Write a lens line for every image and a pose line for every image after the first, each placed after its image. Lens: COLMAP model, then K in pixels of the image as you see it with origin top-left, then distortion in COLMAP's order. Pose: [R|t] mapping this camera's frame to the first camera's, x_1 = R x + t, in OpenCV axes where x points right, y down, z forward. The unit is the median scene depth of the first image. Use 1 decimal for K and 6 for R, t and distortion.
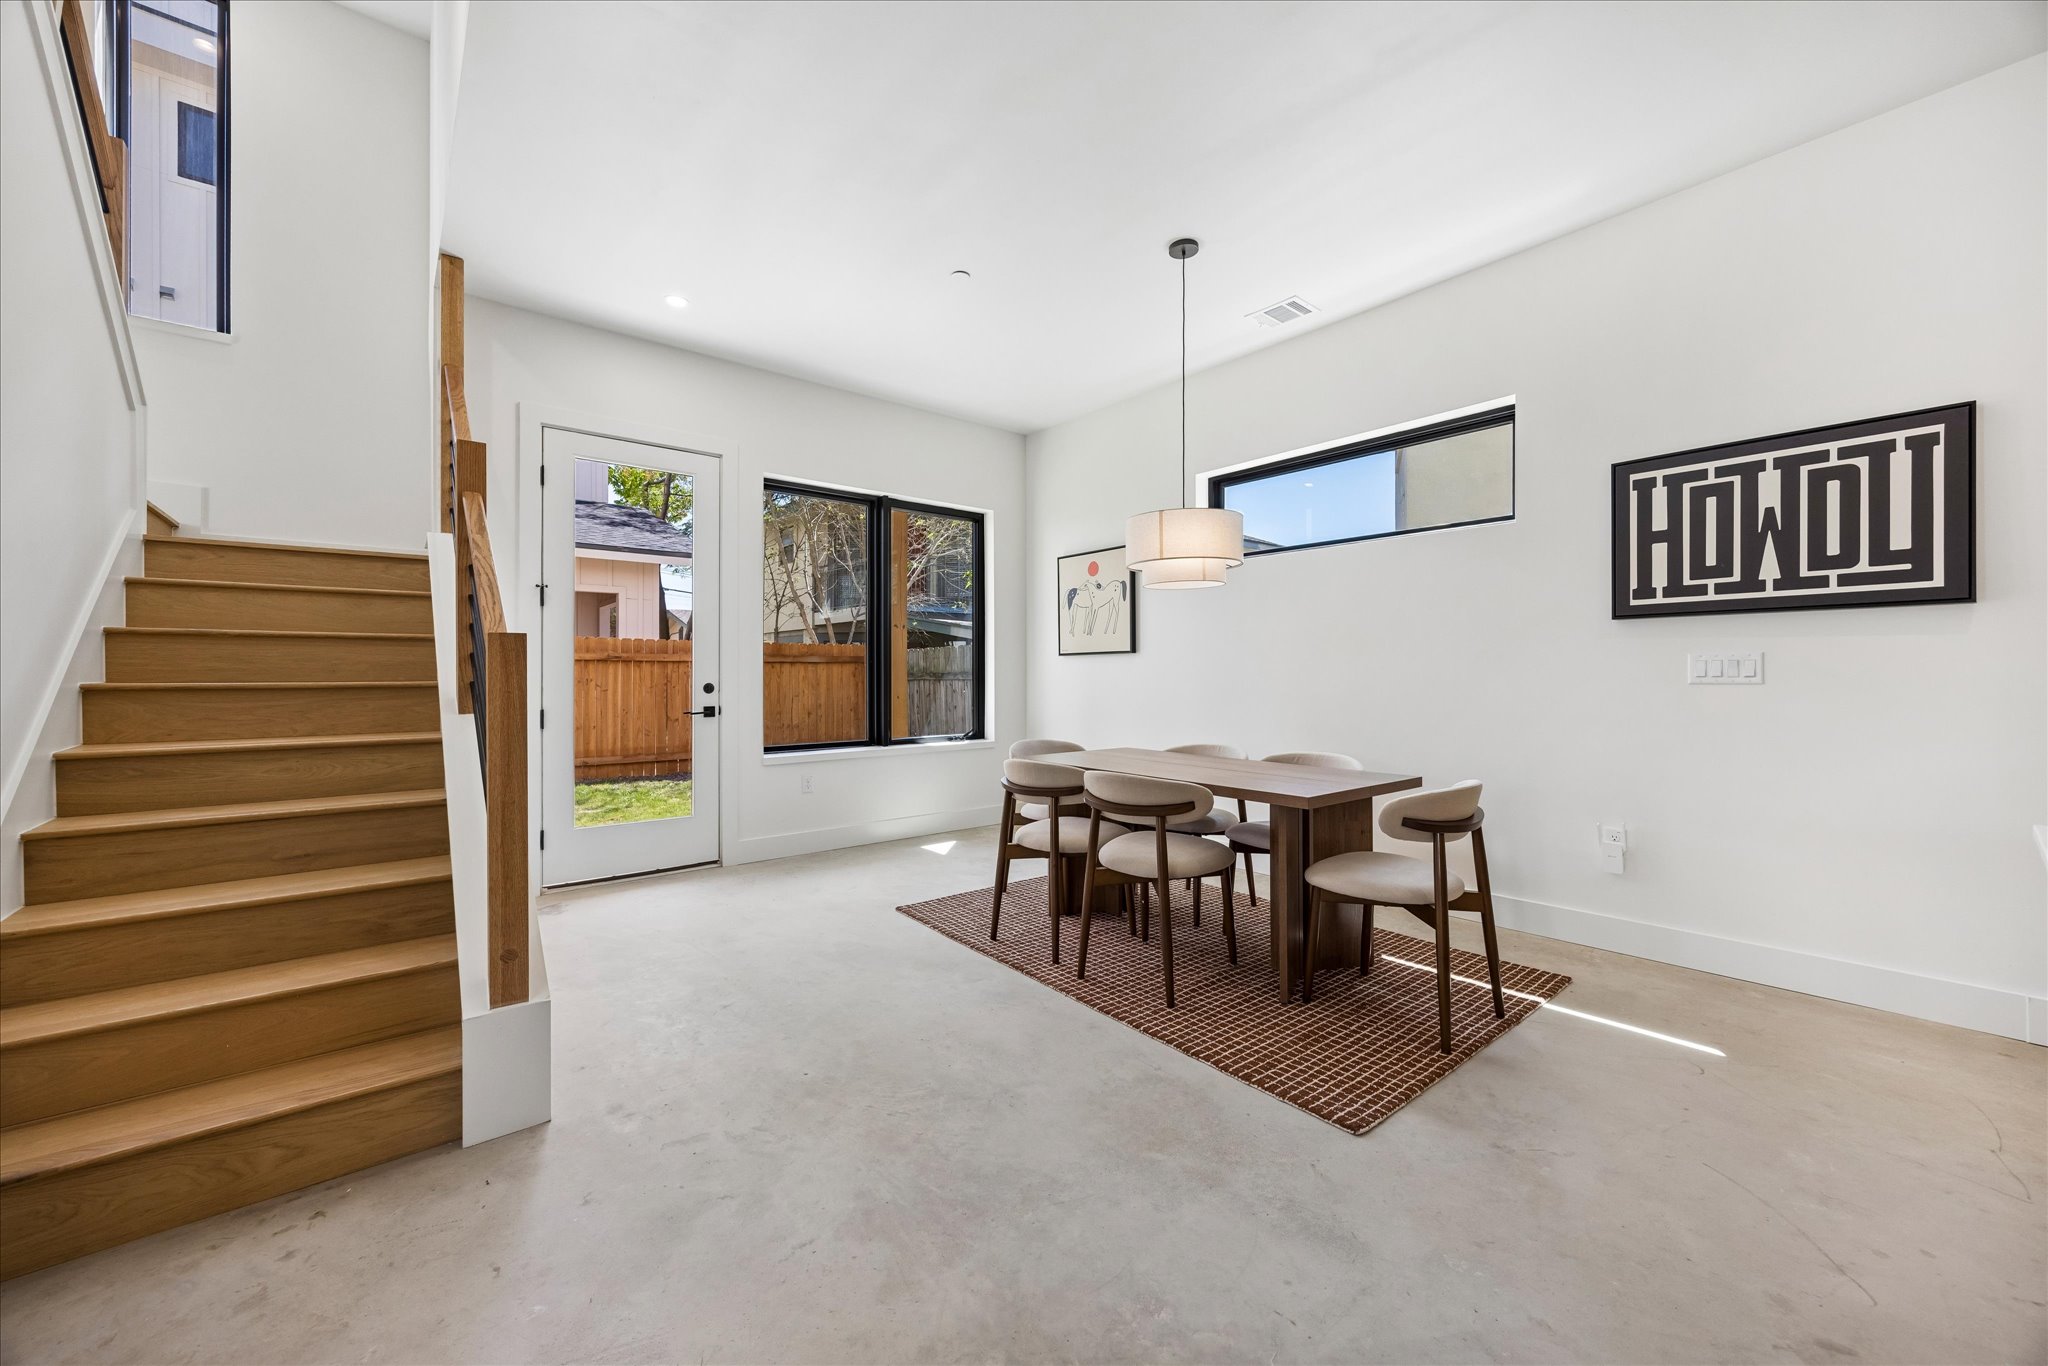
lens RADIAL K [[781.7, 0, 1034.4], [0, 781.7, 679.2], [0, 0, 1]] dist [0.009045, -0.000097]
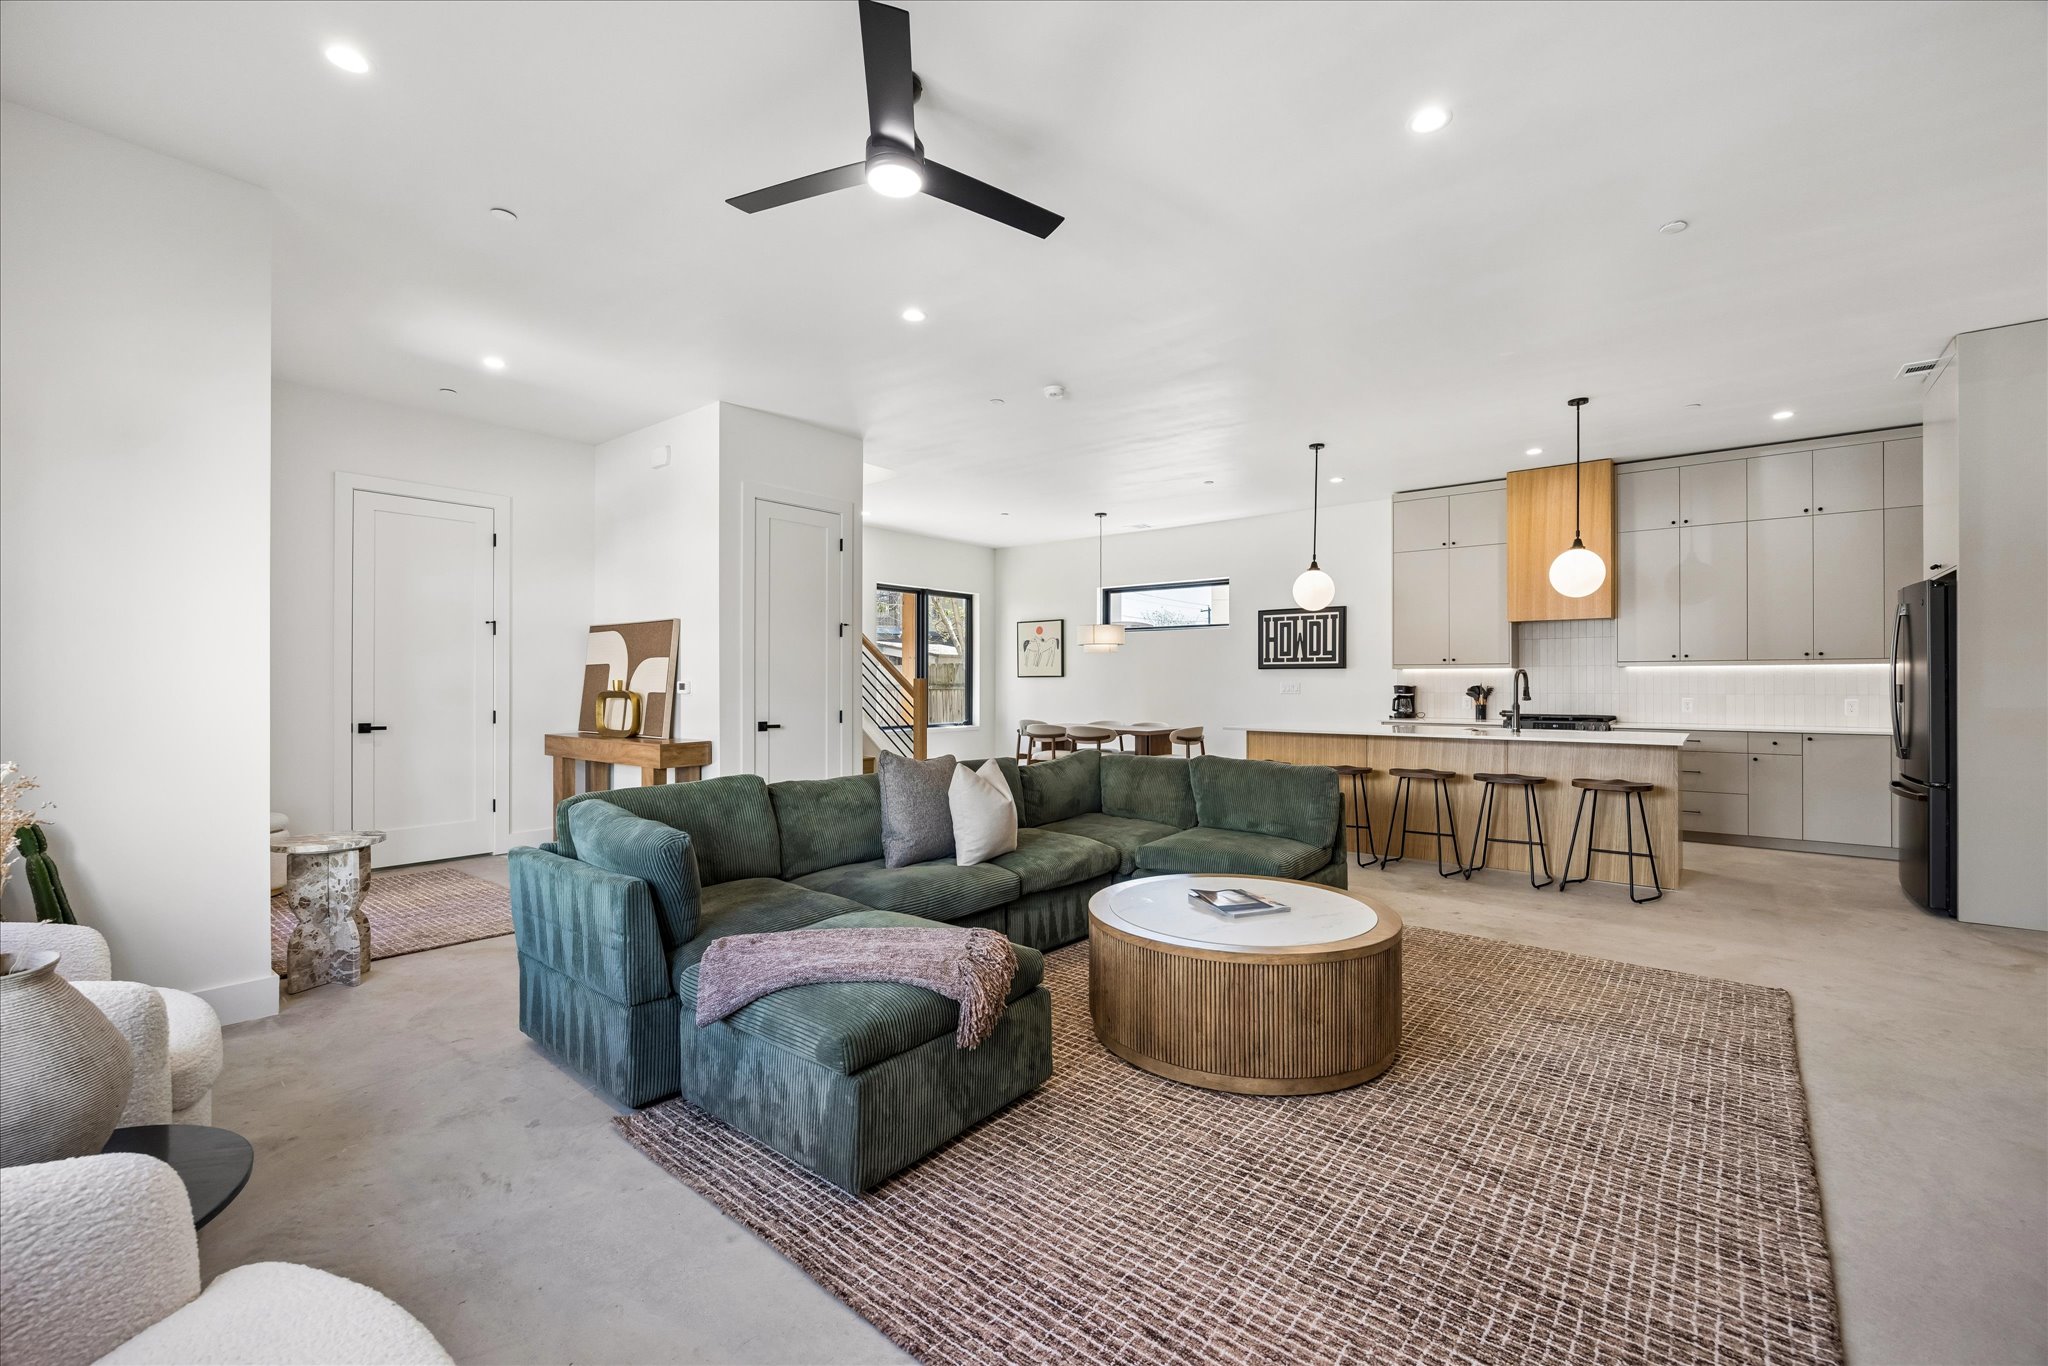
lens RADIAL K [[868.5, 0, 1024.0], [0, 868.5, 683.0], [0, 0, 1]] dist [0.000125, -0.000027]
pose [[0.983554, 0.010942, 0.180282, -0.592172], [-0.008909, 0.999887, -0.012081, 0.013332], [-0.180394, 0.010277, 0.983541, -1.808394]]
